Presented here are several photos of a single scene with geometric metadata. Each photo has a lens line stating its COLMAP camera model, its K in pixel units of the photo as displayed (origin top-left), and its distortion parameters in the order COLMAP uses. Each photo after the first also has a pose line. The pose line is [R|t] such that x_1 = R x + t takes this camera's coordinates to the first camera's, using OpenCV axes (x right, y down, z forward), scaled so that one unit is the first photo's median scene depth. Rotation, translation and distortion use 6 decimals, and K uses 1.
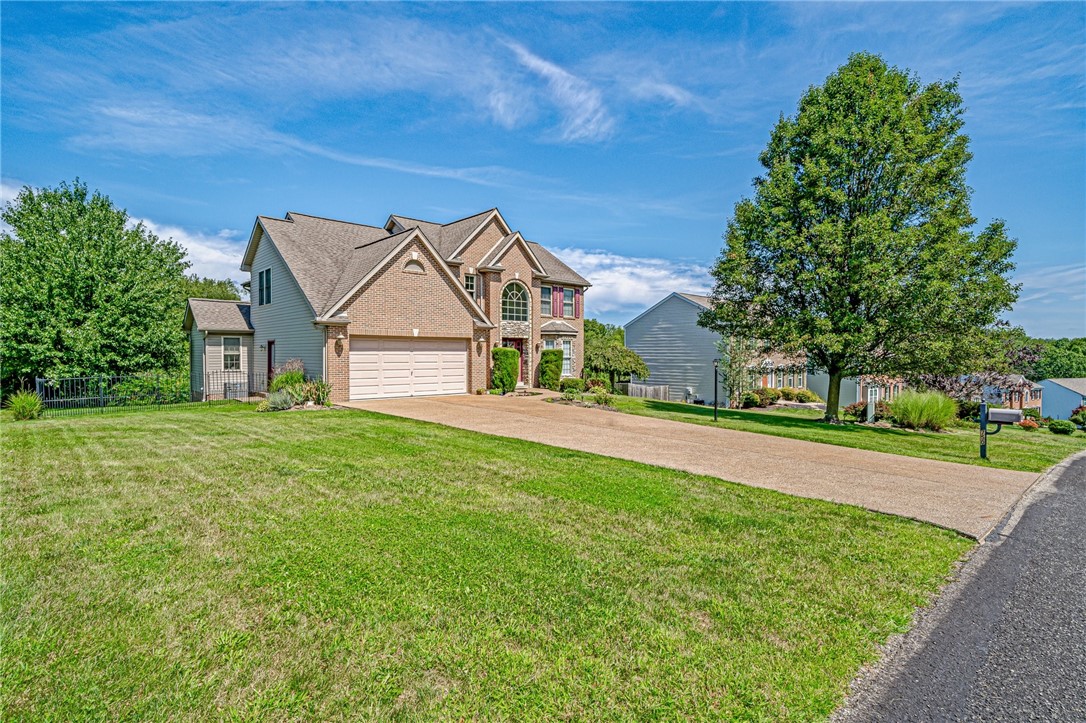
lens RADIAL K [[505.1, 0, 542.7], [0, 505.1, 359.1], [0, 0, 1]] dist [0.000372, 0.000005]
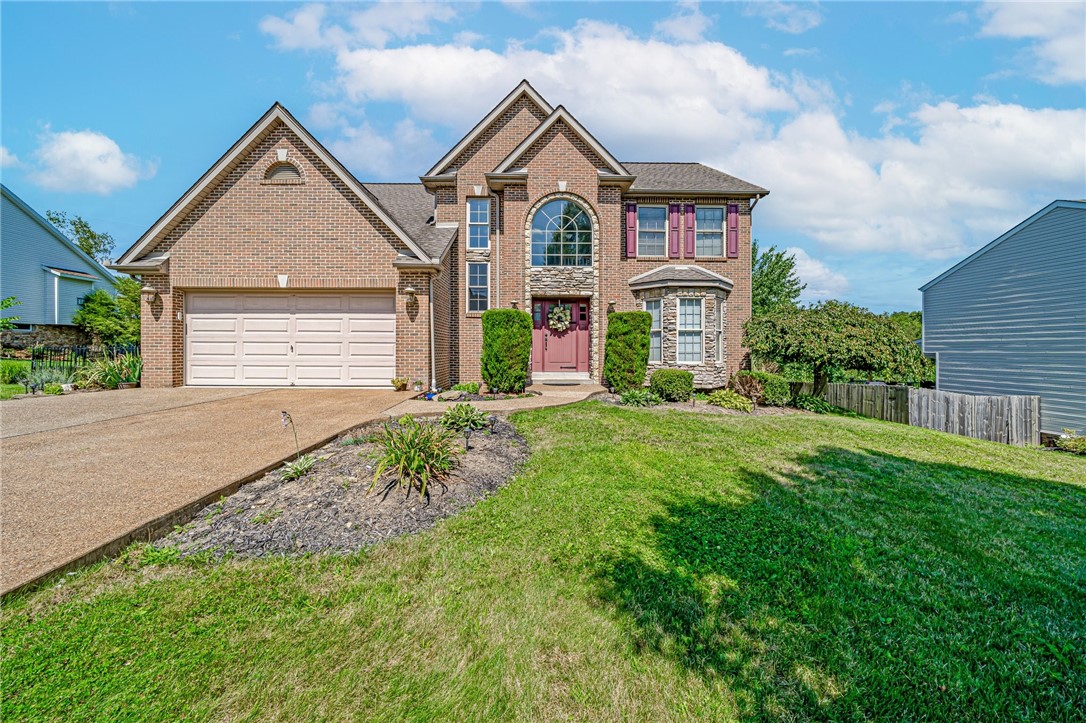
lens RADIAL K [[375.5, 0, 541.4], [0, 375.5, 354.6], [0, 0, 1]] dist [-0.007226, 0.000005]
pose [[0.741330, 0.003272, -0.671133, 0.215855], [-0.007720, 0.999964, -0.003652, 0.026940], [0.671097, 0.007888, 0.741328, 0.672157]]
